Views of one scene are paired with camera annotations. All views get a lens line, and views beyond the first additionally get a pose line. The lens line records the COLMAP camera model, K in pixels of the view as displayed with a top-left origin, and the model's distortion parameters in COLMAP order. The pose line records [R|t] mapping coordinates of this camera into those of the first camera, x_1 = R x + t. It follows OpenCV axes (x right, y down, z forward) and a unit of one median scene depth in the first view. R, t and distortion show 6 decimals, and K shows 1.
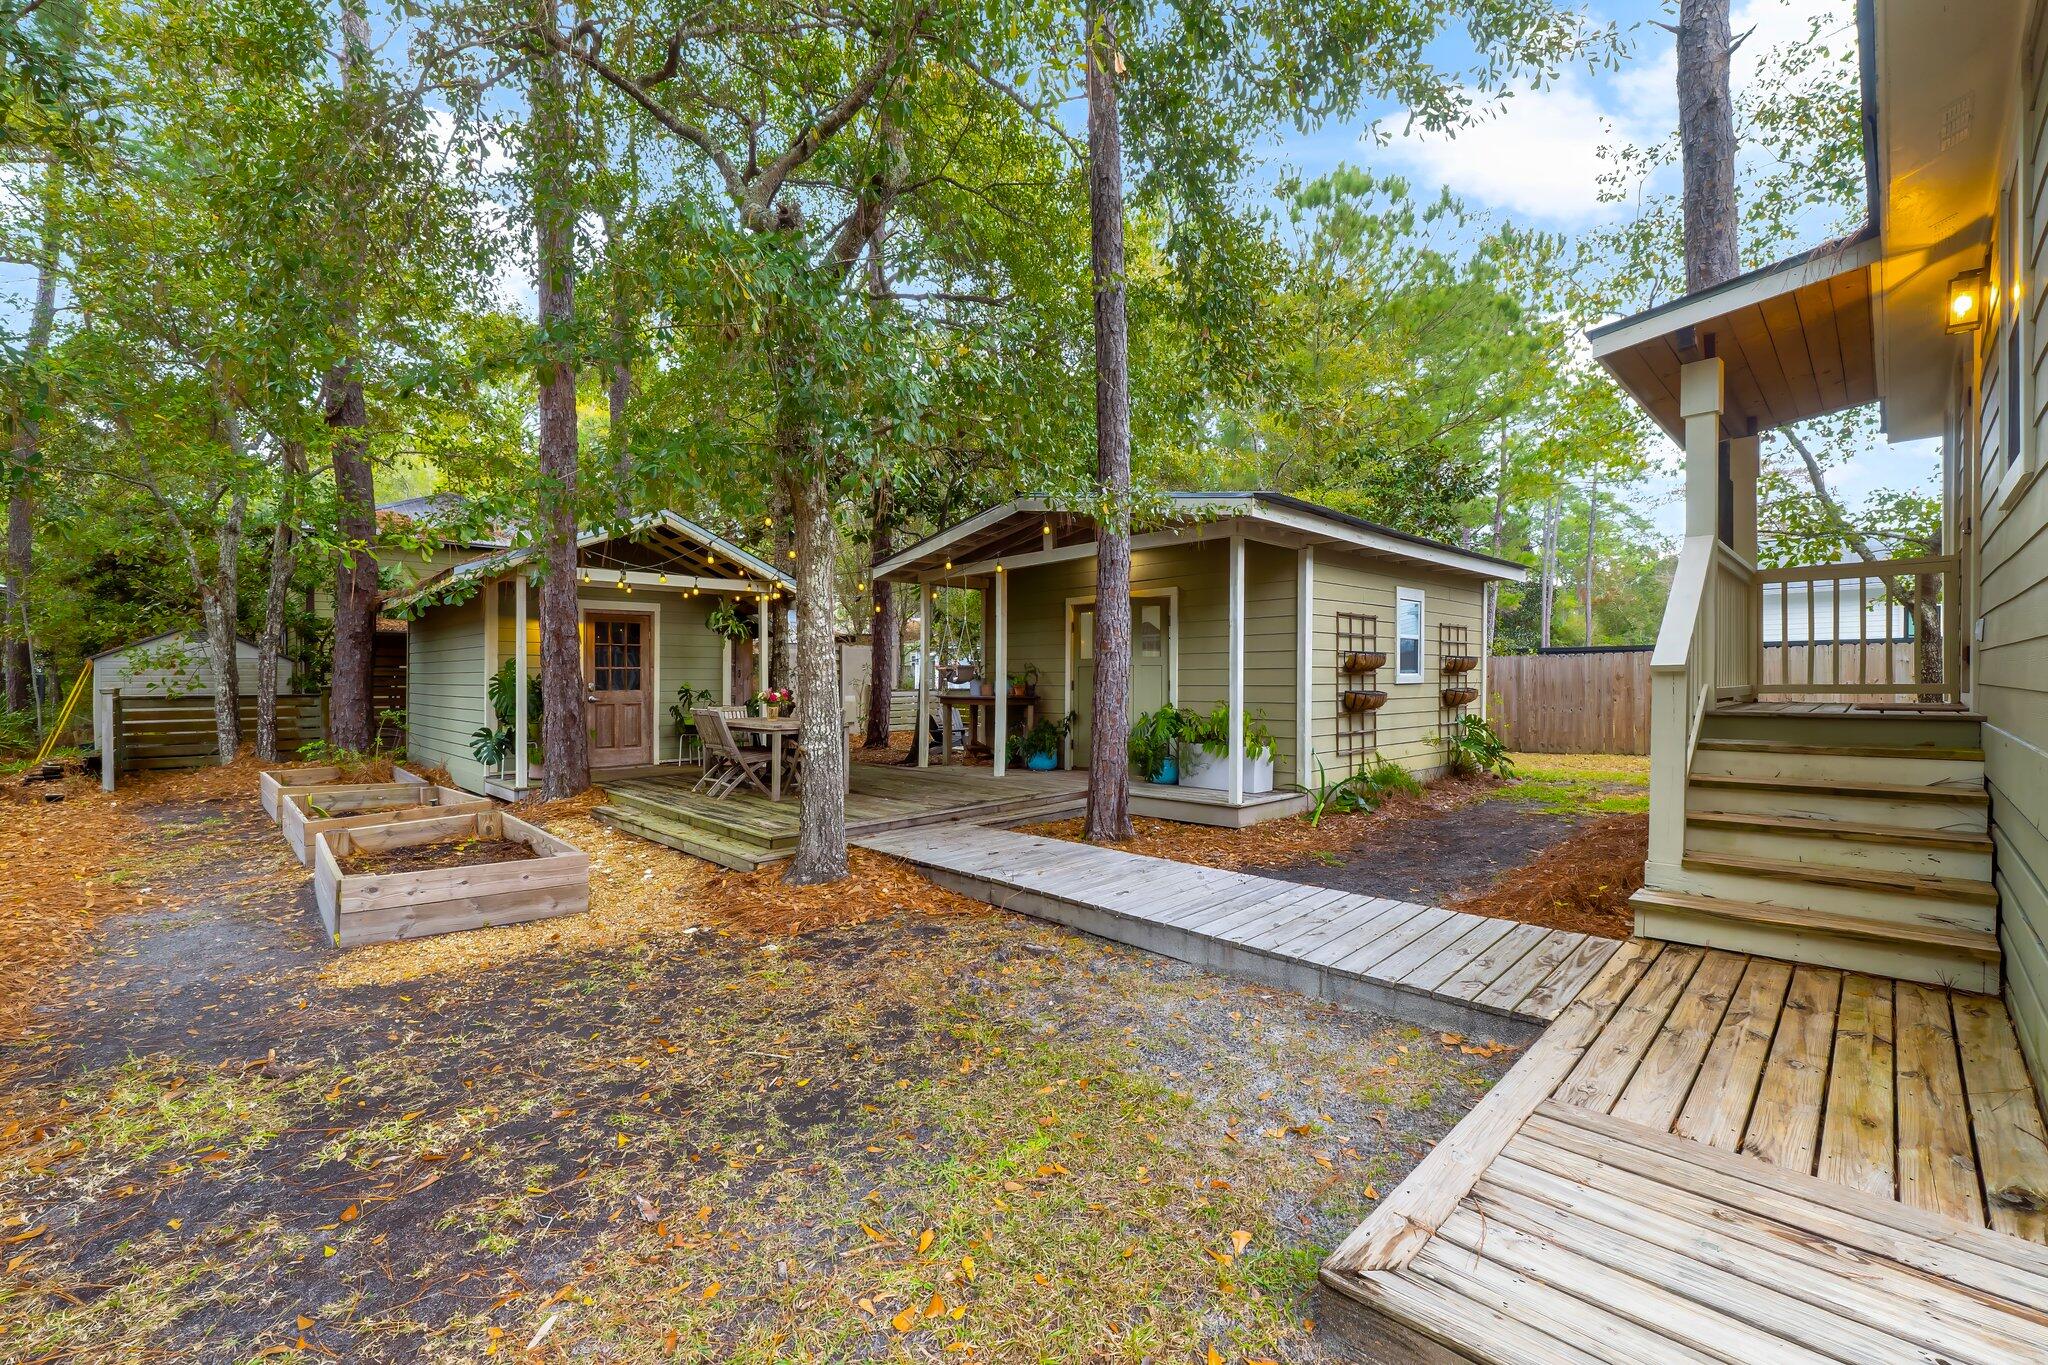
lens RADIAL K [[860.2, 0, 1050.8], [0, 860.2, 671.8], [0, 0, 1]] dist [-0.004786, -0.000290]
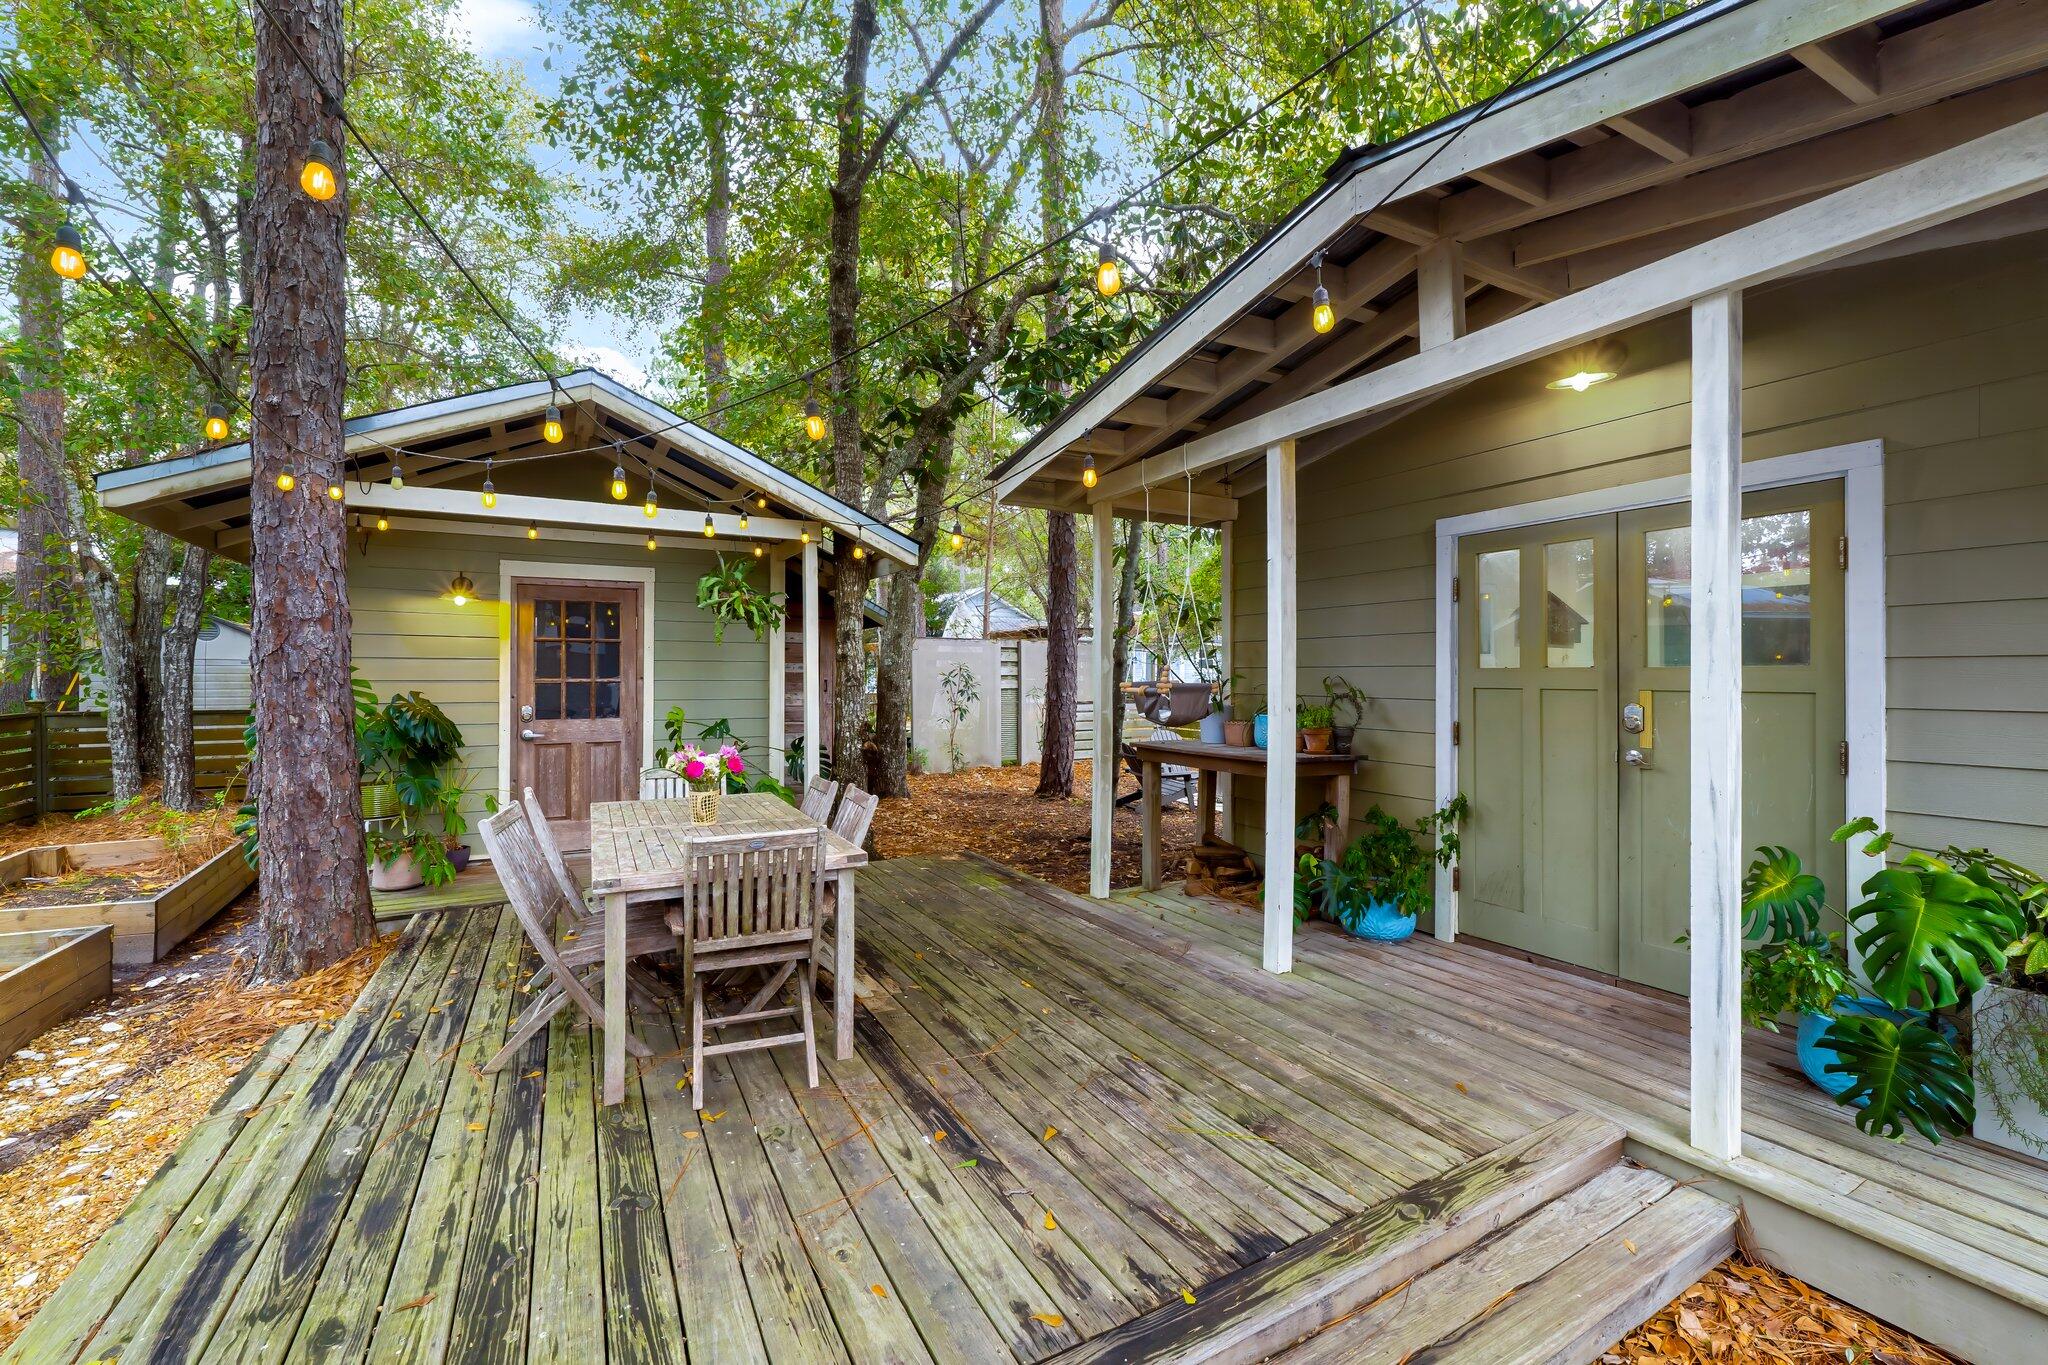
lens RADIAL K [[860.2, 0, 1040.5], [0, 860.2, 670.0], [0, 0, 1]] dist [-0.004786, -0.000290]
pose [[0.963114, 0.004404, -0.269056, -0.058229], [-0.004013, 0.999990, 0.002006, -0.015000], [0.269062, -0.000853, 0.963122, 0.592774]]
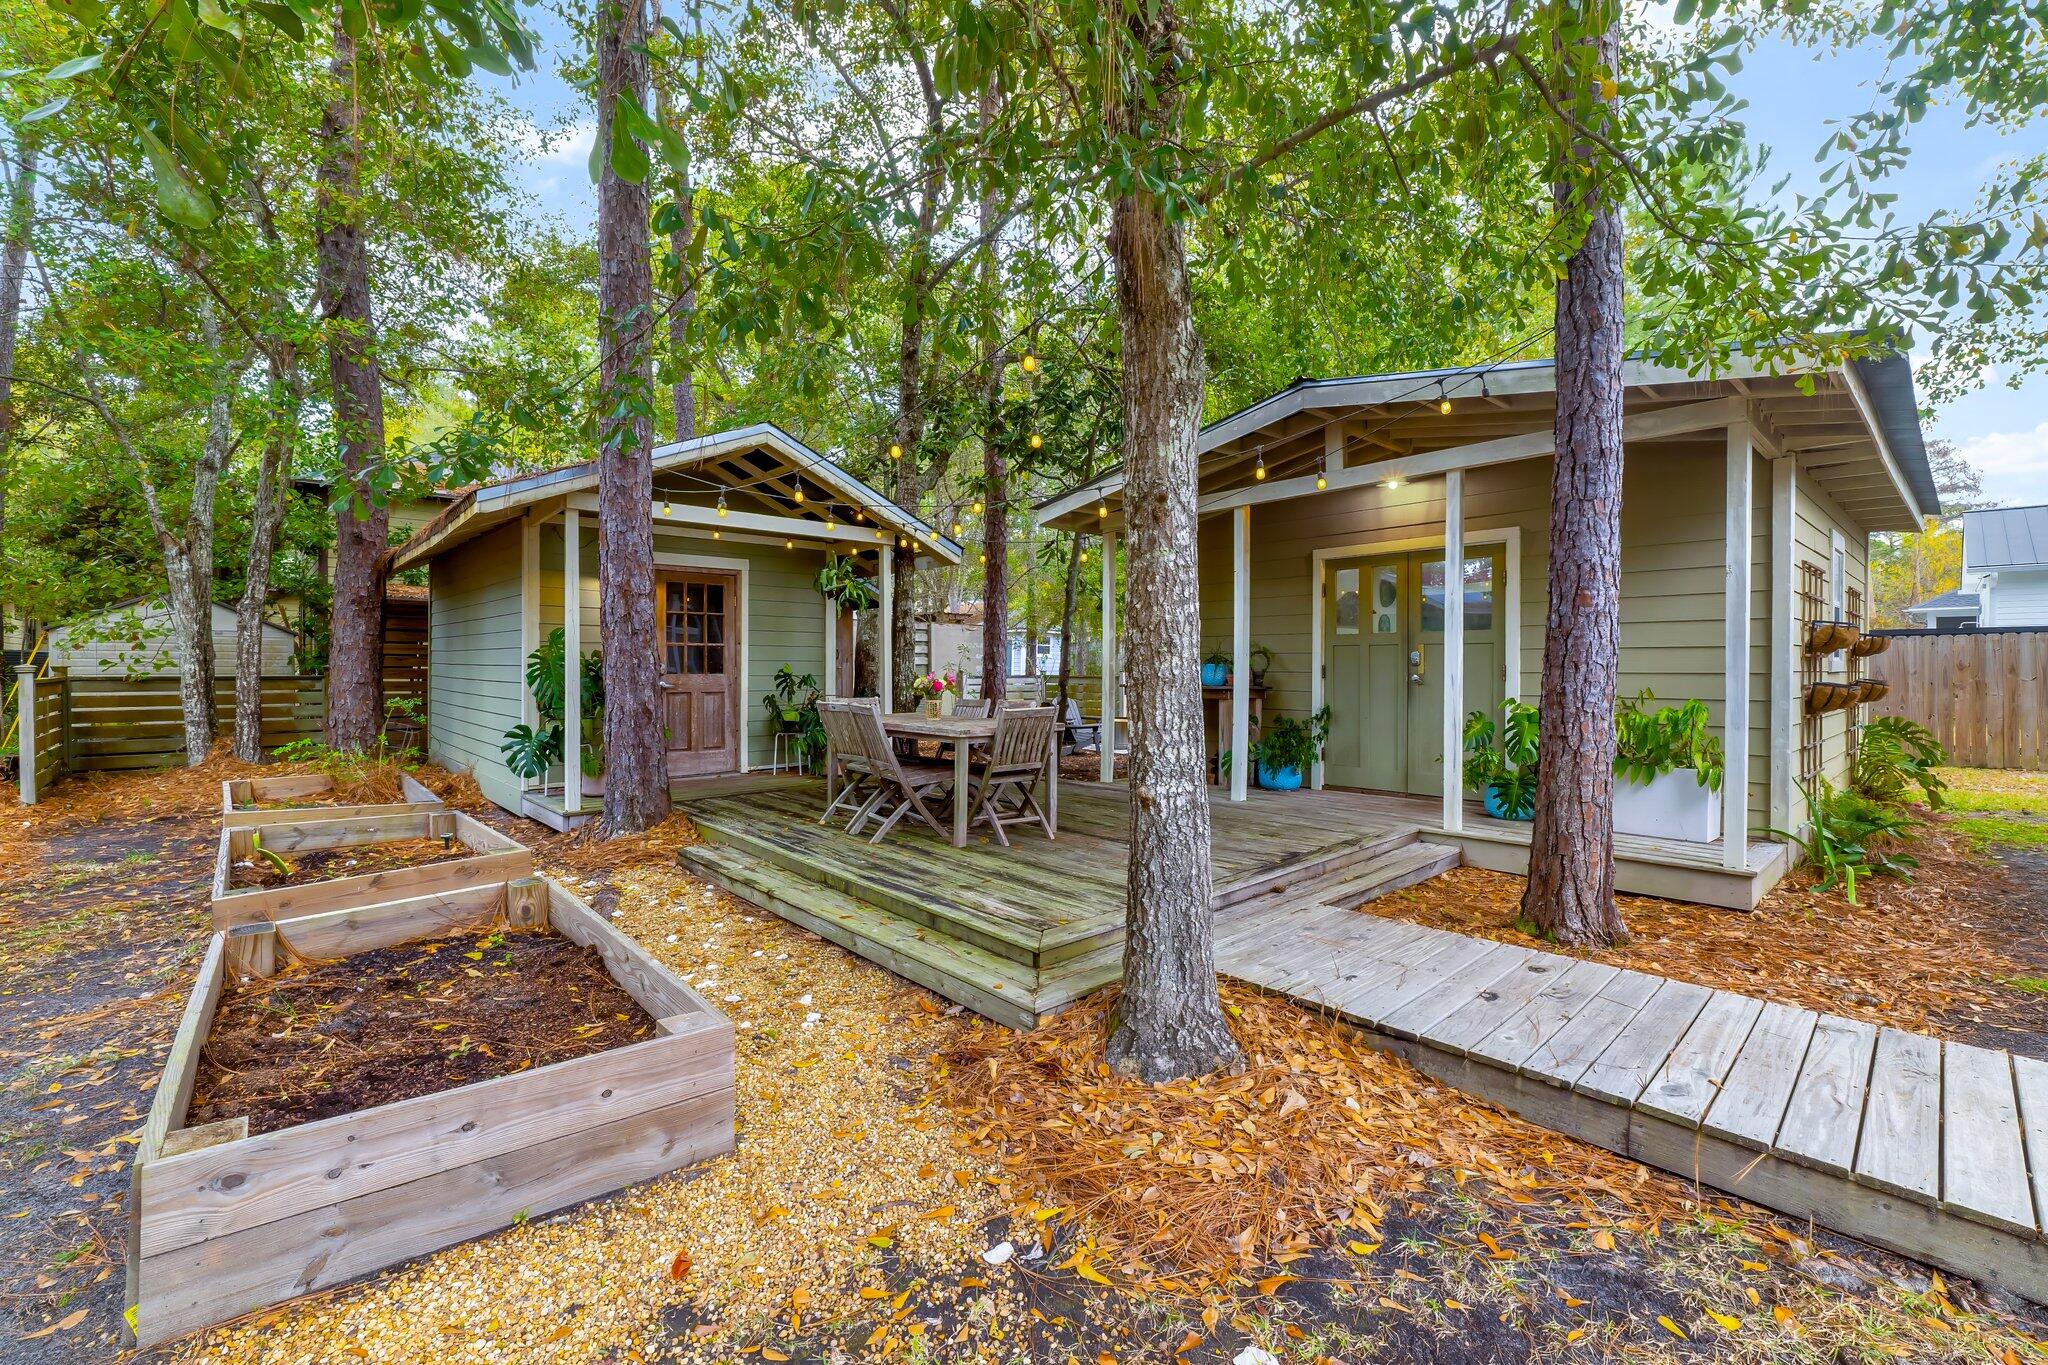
lens RADIAL K [[860.2, 0, 1042.7], [0, 860.2, 672.2], [0, 0, 1]] dist [-0.004786, -0.000290]
pose [[0.999140, 0.007654, -0.040754, -0.190352], [-0.007045, 0.999862, 0.015064, 0.007443], [0.040864, -0.014763, 0.999056, 0.293190]]
